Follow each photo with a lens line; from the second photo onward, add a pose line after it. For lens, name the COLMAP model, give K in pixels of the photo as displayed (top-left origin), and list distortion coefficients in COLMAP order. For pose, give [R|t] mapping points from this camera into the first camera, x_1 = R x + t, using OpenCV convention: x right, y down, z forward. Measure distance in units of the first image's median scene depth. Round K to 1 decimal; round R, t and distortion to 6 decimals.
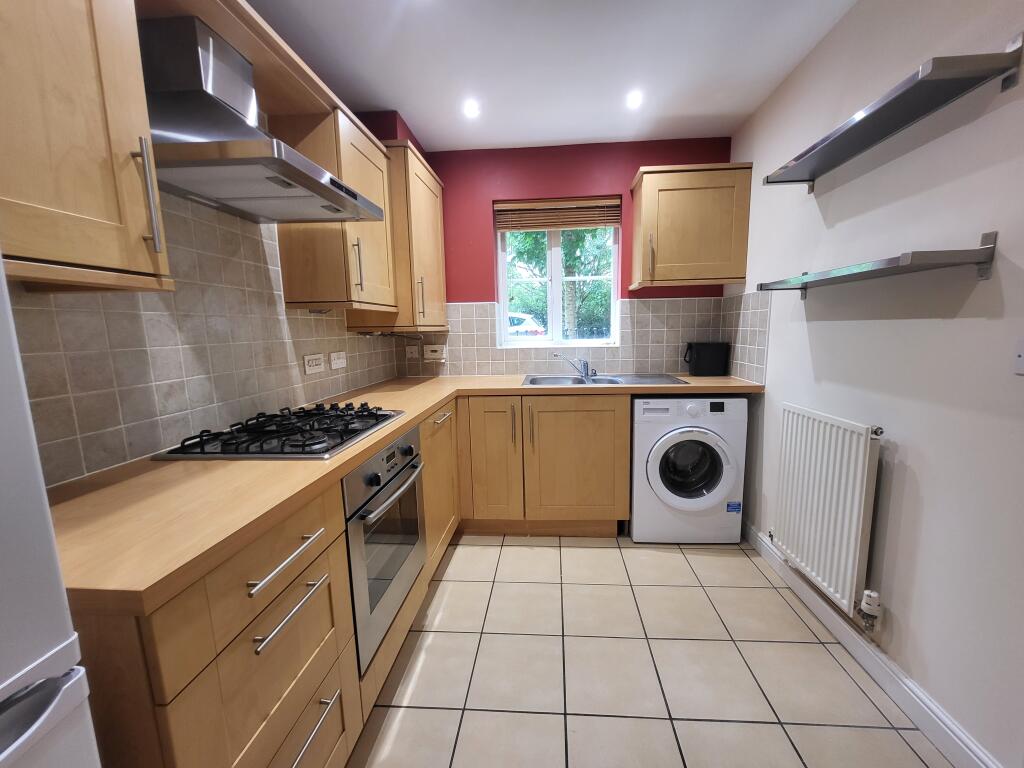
lens RADIAL K [[400.0, 0, 524.7], [0, 400.0, 385.5], [0, 0, 1]] dist [-0.001612, -0.000730]
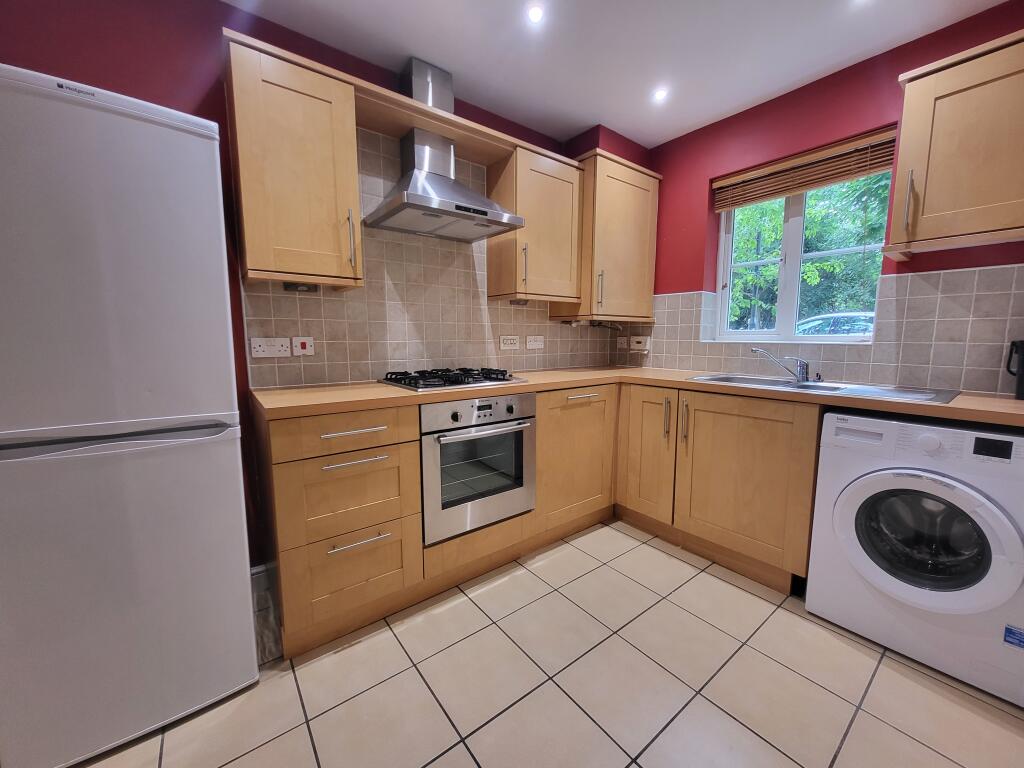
lens RADIAL K [[400.0, 0, 524.7], [0, 400.0, 385.5], [0, 0, 1]] dist [-0.001612, -0.000730]
pose [[0.672605, 0.112834, -0.731349, 0.432579], [-0.122766, 0.991626, 0.040085, 0.023944], [0.729748, 0.062824, 0.680824, 0.119382]]
